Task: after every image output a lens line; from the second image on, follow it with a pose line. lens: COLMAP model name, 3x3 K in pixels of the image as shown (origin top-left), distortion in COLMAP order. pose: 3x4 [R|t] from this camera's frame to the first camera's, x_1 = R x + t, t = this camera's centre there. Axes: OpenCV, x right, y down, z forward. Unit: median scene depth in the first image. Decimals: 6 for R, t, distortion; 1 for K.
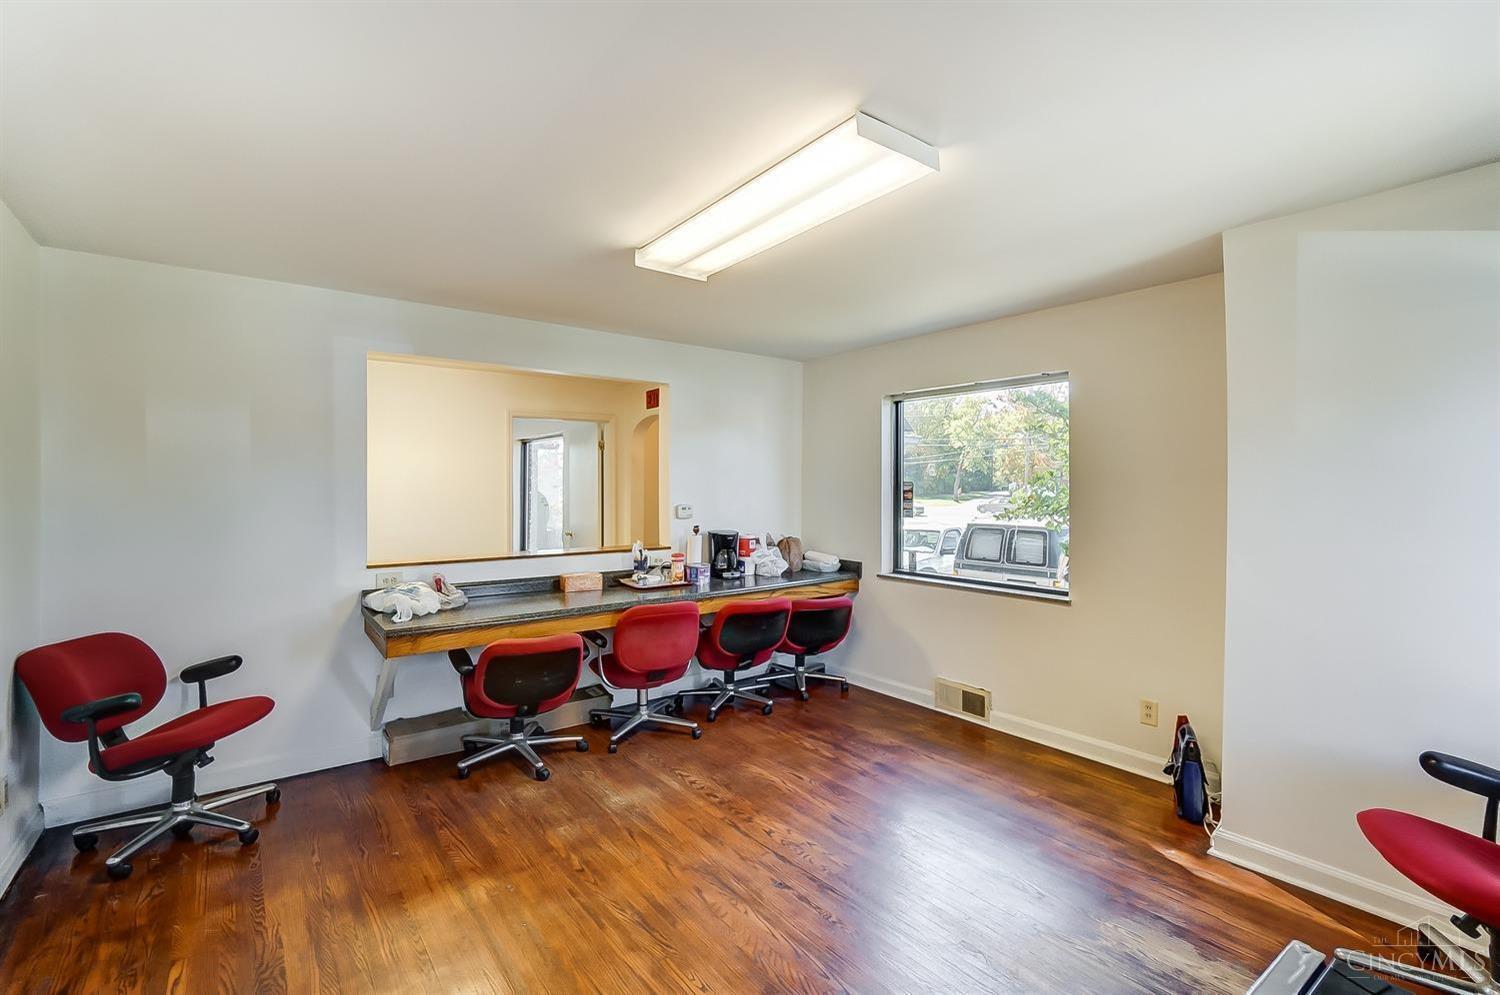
lens RADIAL K [[678.2, 0, 750.0], [0, 678.2, 497.5], [0, 0, 1]] dist [-0.034157, 0.019542]
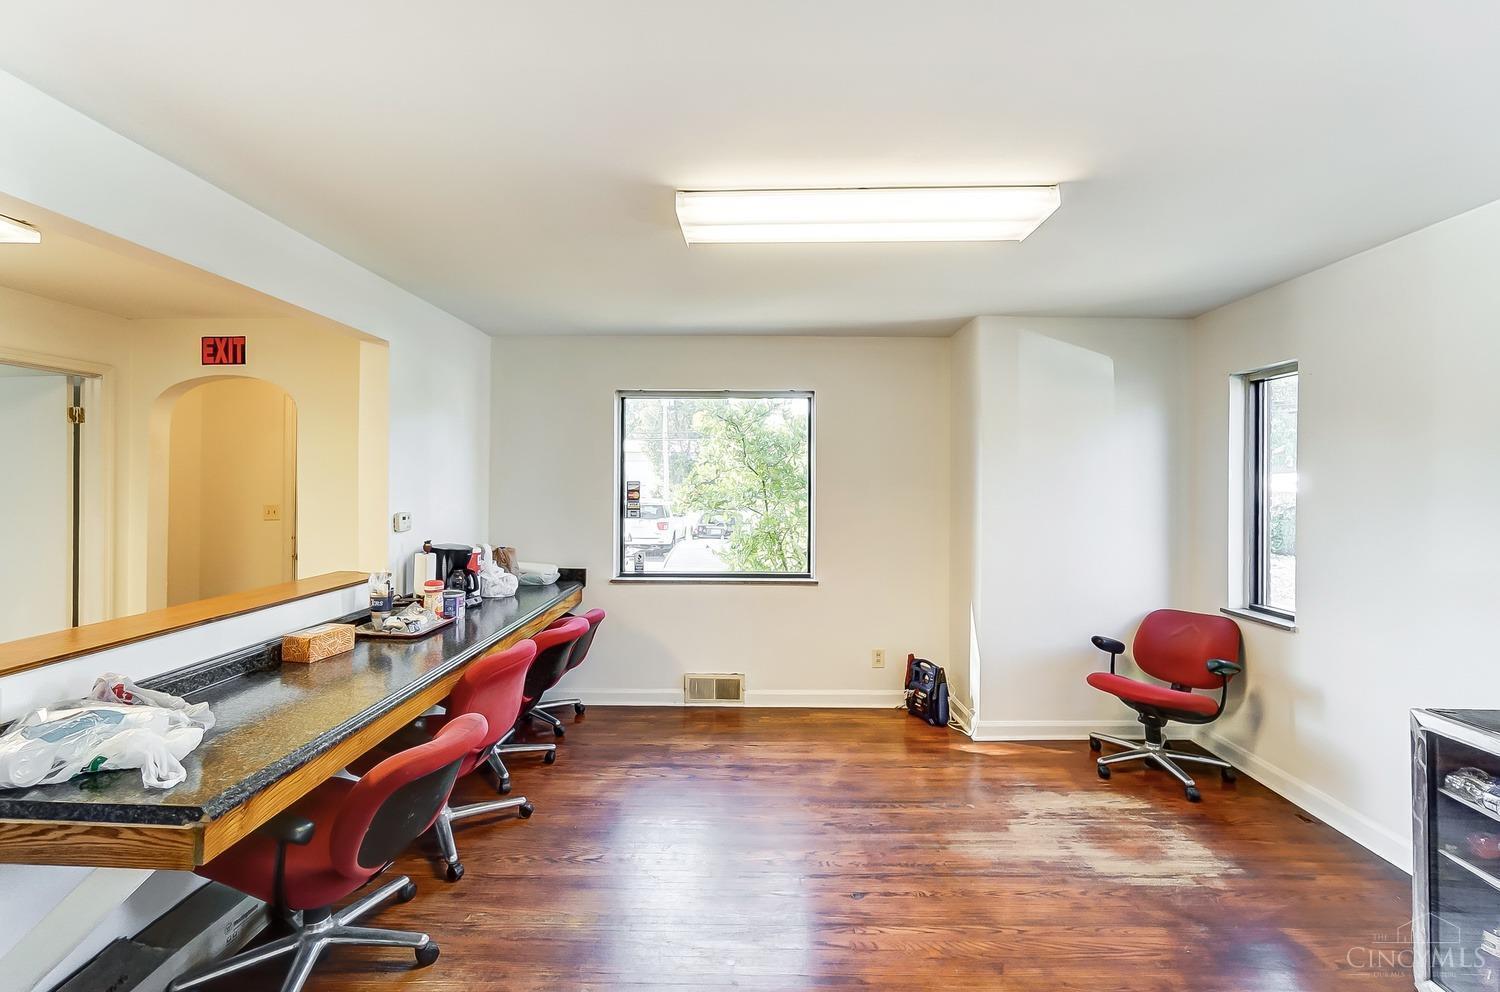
lens RADIAL K [[678.2, 0, 750.0], [0, 678.2, 496.0], [0, 0, 1]] dist [-0.034157, 0.019542]
pose [[0.618378, -0.015252, 0.785733, -0.465566], [0.011097, 0.999881, 0.010675, -0.011575], [-0.785802, 0.002118, 0.618474, 0.294584]]
